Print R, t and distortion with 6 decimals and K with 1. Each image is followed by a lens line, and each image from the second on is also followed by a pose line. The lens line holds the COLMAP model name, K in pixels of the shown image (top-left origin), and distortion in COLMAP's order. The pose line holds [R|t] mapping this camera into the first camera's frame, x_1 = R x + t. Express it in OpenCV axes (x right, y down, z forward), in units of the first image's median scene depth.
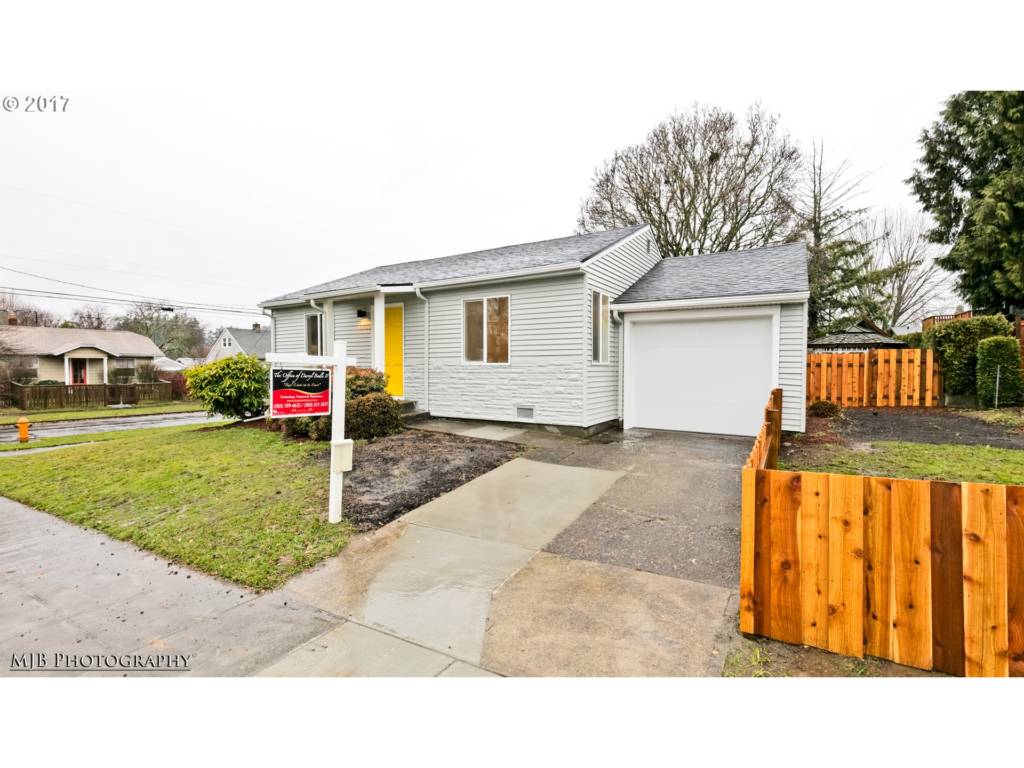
lens RADIAL K [[455.5, 0, 512.0], [0, 455.5, 384.0], [0, 0, 1]] dist [-0.030487, 0.011864]
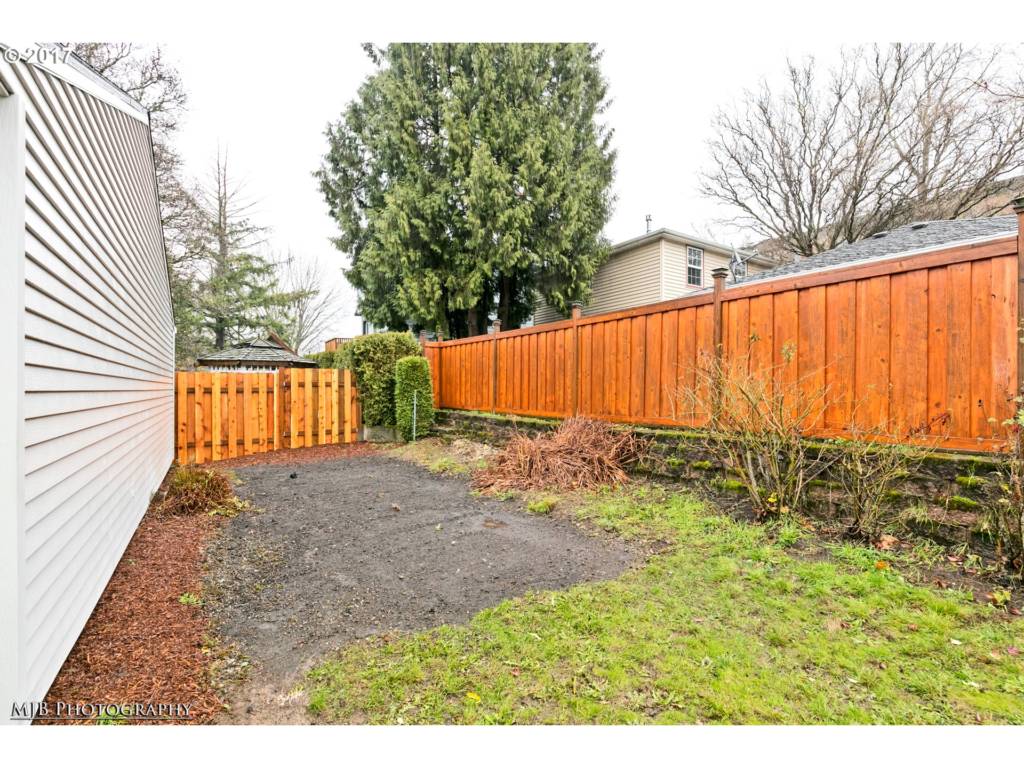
lens RADIAL K [[455.5, 0, 512.0], [0, 455.5, 384.0], [0, 0, 1]] dist [-0.030487, 0.011864]
pose [[0.407526, 0.002508, 0.913190, 0.272474], [0.041922, 0.998891, -0.021452, -0.019762], [-0.912231, 0.047025, 0.406968, 0.347765]]
